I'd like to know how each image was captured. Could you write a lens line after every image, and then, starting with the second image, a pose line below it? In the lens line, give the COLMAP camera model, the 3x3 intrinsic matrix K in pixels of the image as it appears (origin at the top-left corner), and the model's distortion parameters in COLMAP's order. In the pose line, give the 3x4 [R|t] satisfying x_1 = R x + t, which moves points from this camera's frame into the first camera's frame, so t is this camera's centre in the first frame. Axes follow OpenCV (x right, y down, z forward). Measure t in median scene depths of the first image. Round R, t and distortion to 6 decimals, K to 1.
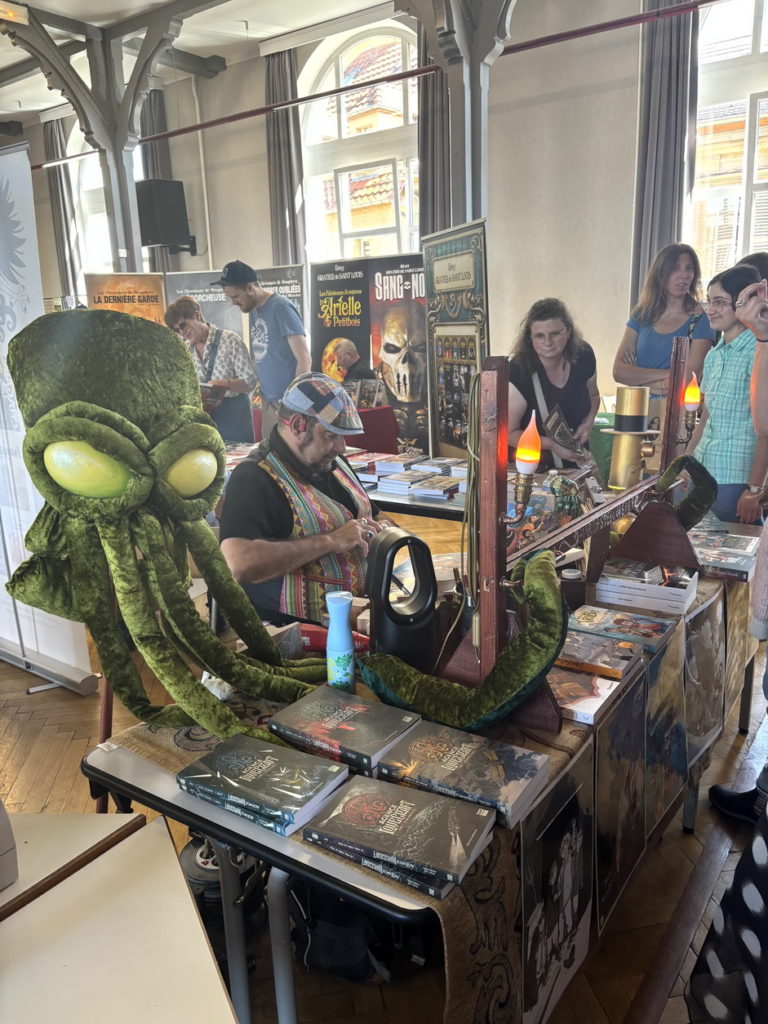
lens RADIAL K [[775.1, 0, 393.9], [0, 775.1, 511.1], [0, 0, 1]] dist [0.018820, 0.010557]
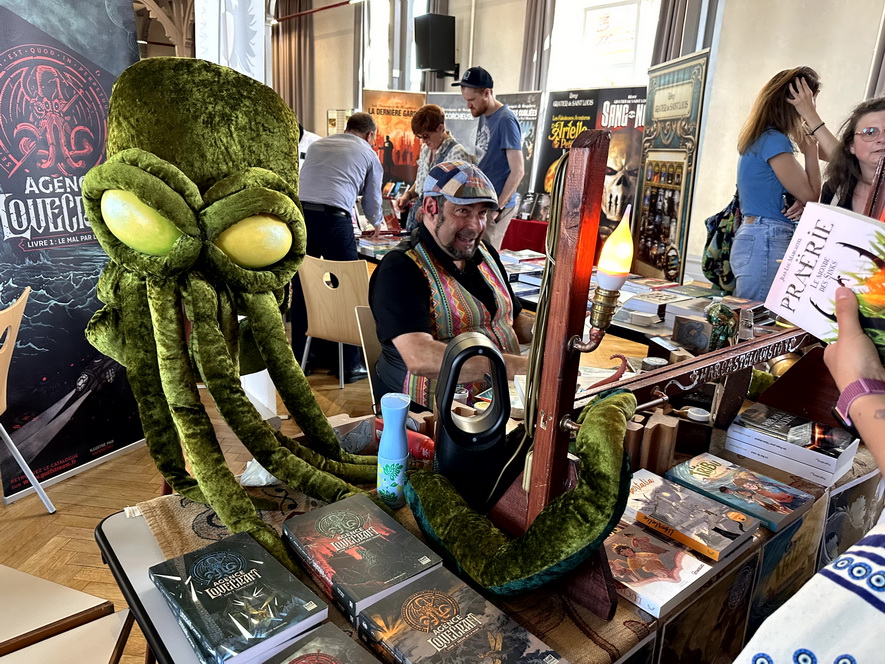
lens RADIAL K [[632.4, 0, 440.3], [0, 632.4, 336.6], [0, 0, 1]] dist [0.034896, -0.054289]
pose [[0.957685, 0.152395, -0.244161, 0.149462], [-0.139909, 0.987841, 0.067797, -0.019047], [0.251524, -0.030768, 0.967362, 0.312314]]
